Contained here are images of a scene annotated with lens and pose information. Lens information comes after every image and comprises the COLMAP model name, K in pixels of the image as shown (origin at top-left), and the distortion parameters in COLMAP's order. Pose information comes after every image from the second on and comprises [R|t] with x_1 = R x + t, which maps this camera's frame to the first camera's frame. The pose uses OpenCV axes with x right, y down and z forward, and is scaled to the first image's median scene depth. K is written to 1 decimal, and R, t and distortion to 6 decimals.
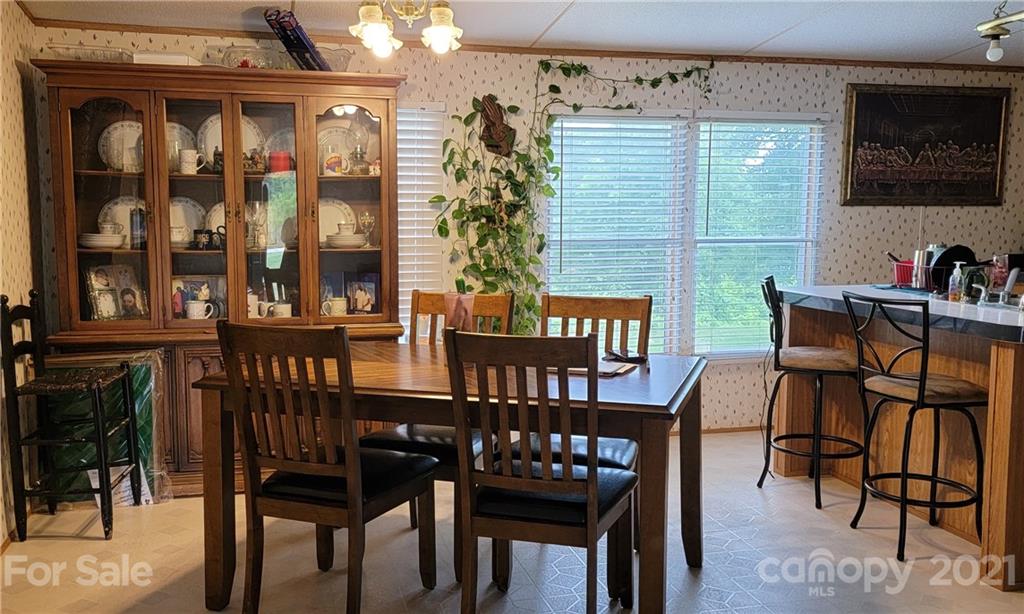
lens RADIAL K [[940.5, 0, 518.9], [0, 940.5, 306.3], [0, 0, 1]] dist [0.104869, -0.114011]
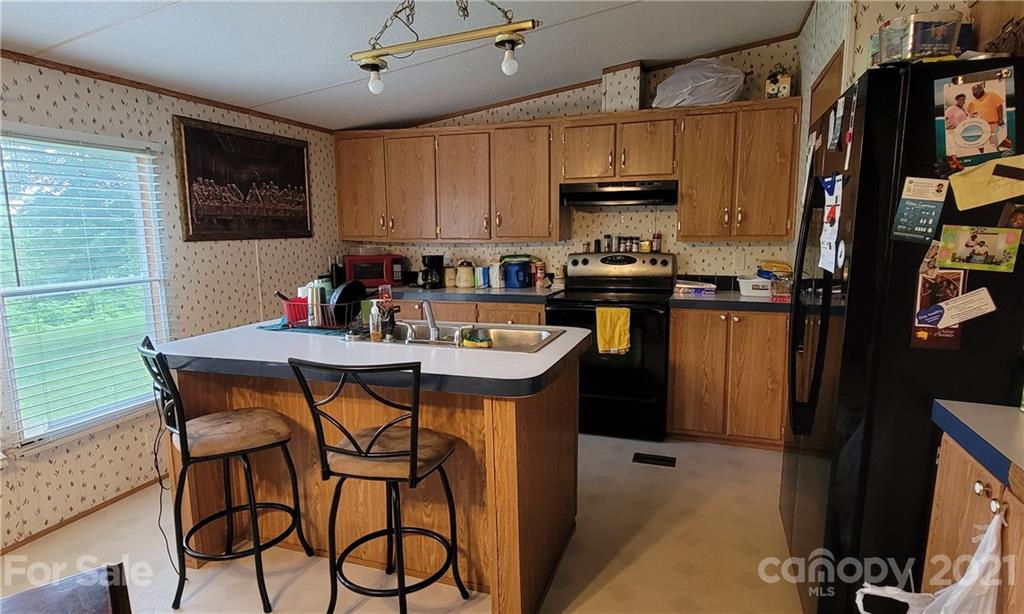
lens RADIAL K [[559.0, 0, 507.2], [0, 559.0, 308.6], [0, 0, 1]] dist [-0.003585, 0.000186]
pose [[0.574864, -0.131555, 0.807604, 0.068956], [0.108552, 0.990528, 0.084084, -0.060040], [-0.811016, 0.039331, 0.583700, 0.481913]]
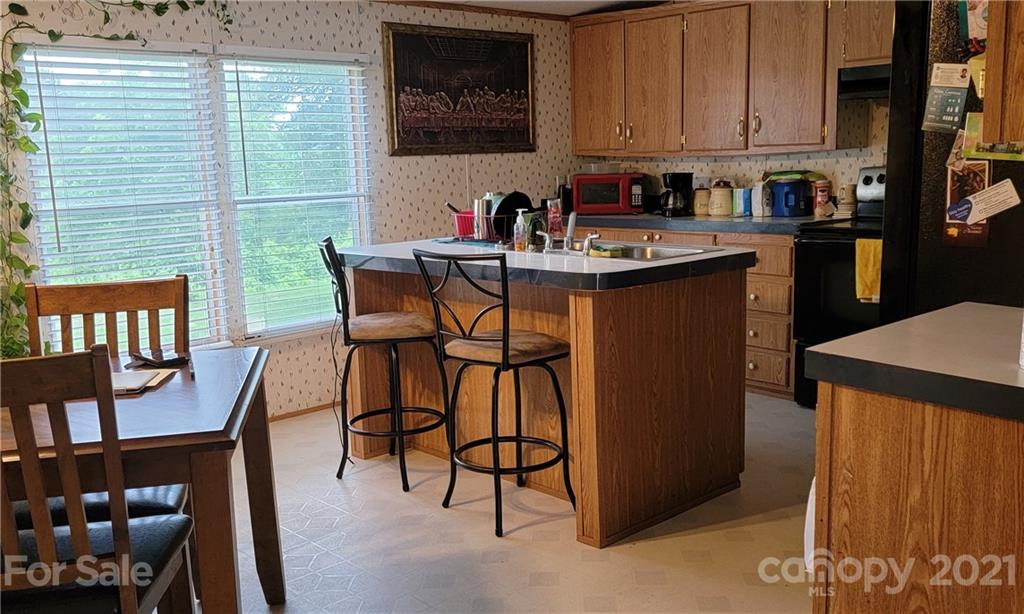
lens RADIAL K [[940.5, 0, 518.9], [0, 940.5, 306.3], [0, 0, 1]] dist [0.104869, -0.114011]
pose [[0.886233, -0.107614, 0.450566, 0.021943], [0.088513, 0.994060, 0.063324, -0.008292], [-0.454704, -0.016239, 0.890494, 0.140862]]
